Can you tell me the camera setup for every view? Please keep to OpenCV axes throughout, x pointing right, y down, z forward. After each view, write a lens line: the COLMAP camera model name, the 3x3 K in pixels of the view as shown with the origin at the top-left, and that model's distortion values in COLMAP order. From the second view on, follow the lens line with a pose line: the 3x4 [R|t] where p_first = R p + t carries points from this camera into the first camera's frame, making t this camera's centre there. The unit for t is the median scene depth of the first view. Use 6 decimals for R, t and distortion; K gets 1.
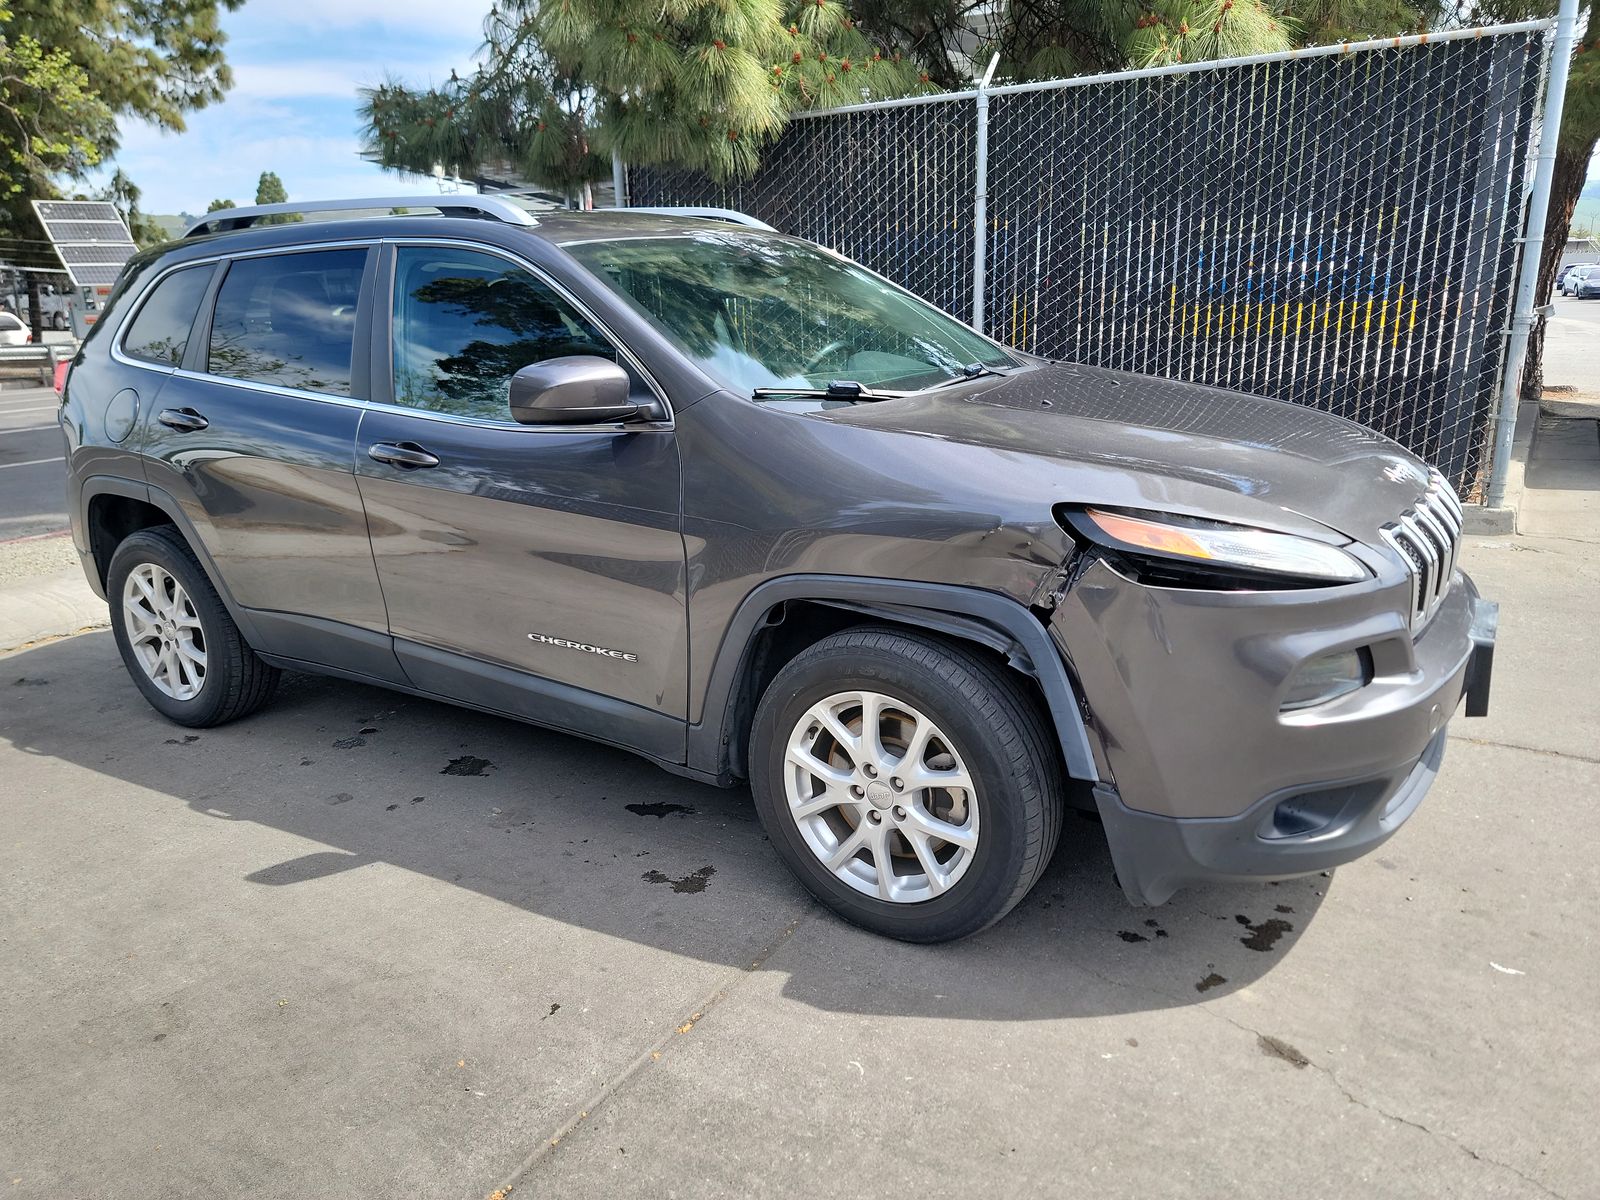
lens RADIAL K [[1150.7, 0, 800.0], [0, 1150.7, 600.0], [0, 0, 1]] dist [0.055741, -0.049223]
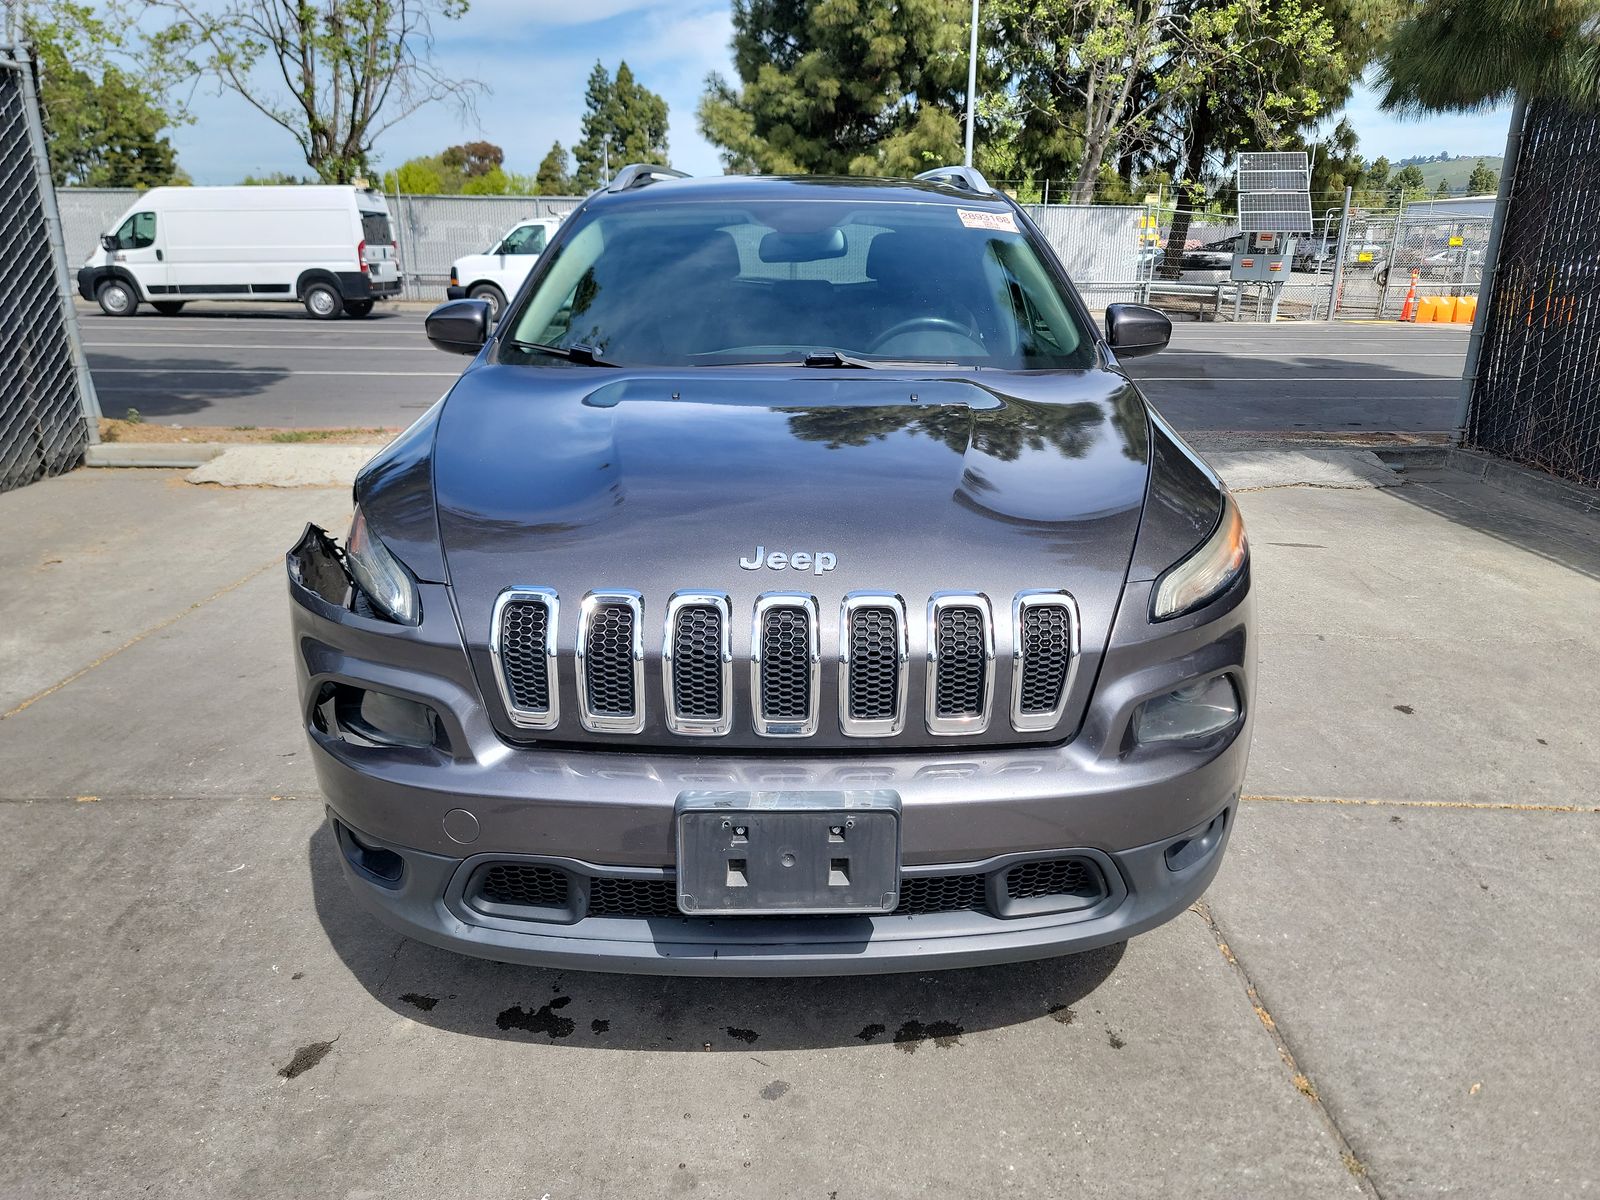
lens RADIAL K [[1150.7, 0, 800.0], [0, 1150.7, 600.0], [0, 0, 1]] dist [0.055741, -0.049223]
pose [[0.518175, 0.285811, -0.806106, 0.133268], [-0.250813, 0.951853, 0.176261, -0.025845], [0.817672, 0.110848, 0.564911, 0.076184]]
